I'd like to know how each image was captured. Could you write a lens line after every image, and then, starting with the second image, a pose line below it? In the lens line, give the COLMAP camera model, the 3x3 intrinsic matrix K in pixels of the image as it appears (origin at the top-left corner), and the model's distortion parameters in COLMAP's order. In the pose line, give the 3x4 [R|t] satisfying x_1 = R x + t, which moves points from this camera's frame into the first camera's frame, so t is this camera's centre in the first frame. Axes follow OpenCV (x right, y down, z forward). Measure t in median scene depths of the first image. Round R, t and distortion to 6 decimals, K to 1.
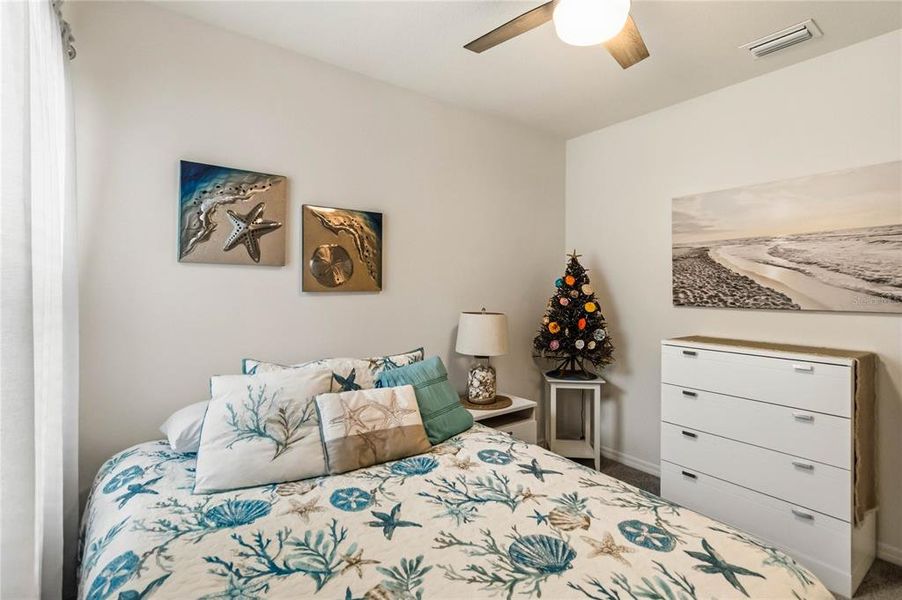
lens RADIAL K [[426.3, 0, 452.8], [0, 426.3, 283.7], [0, 0, 1]] dist [0.000551, 0.000094]
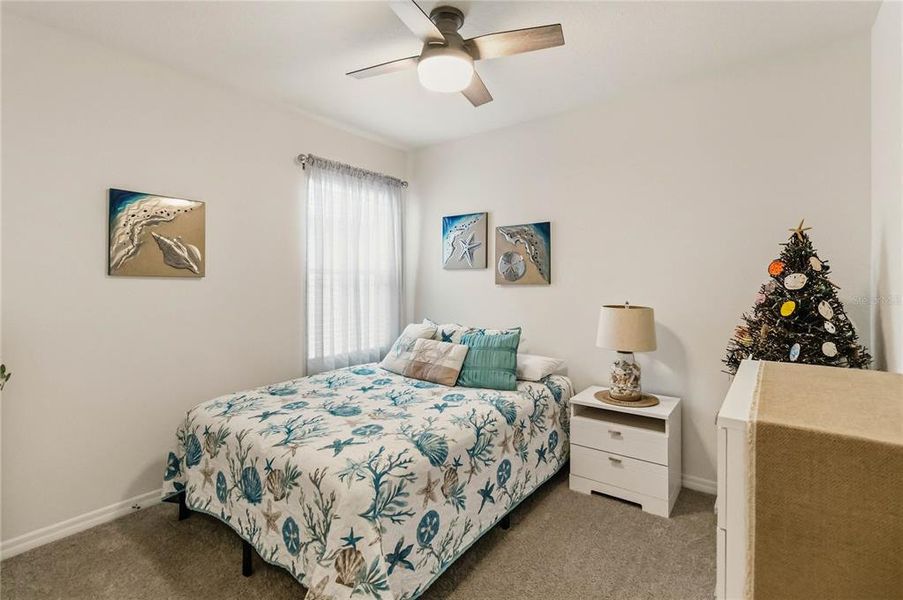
lens RADIAL K [[426.8, 0, 453.3], [0, 426.8, 283.6], [0, 0, 1]] dist [0.000551, 0.000094]
pose [[0.273604, -0.006530, -0.961820, 1.212102], [0.003367, 0.999977, -0.005832, 0.029139], [0.961837, -0.001643, 0.273620, 0.505522]]
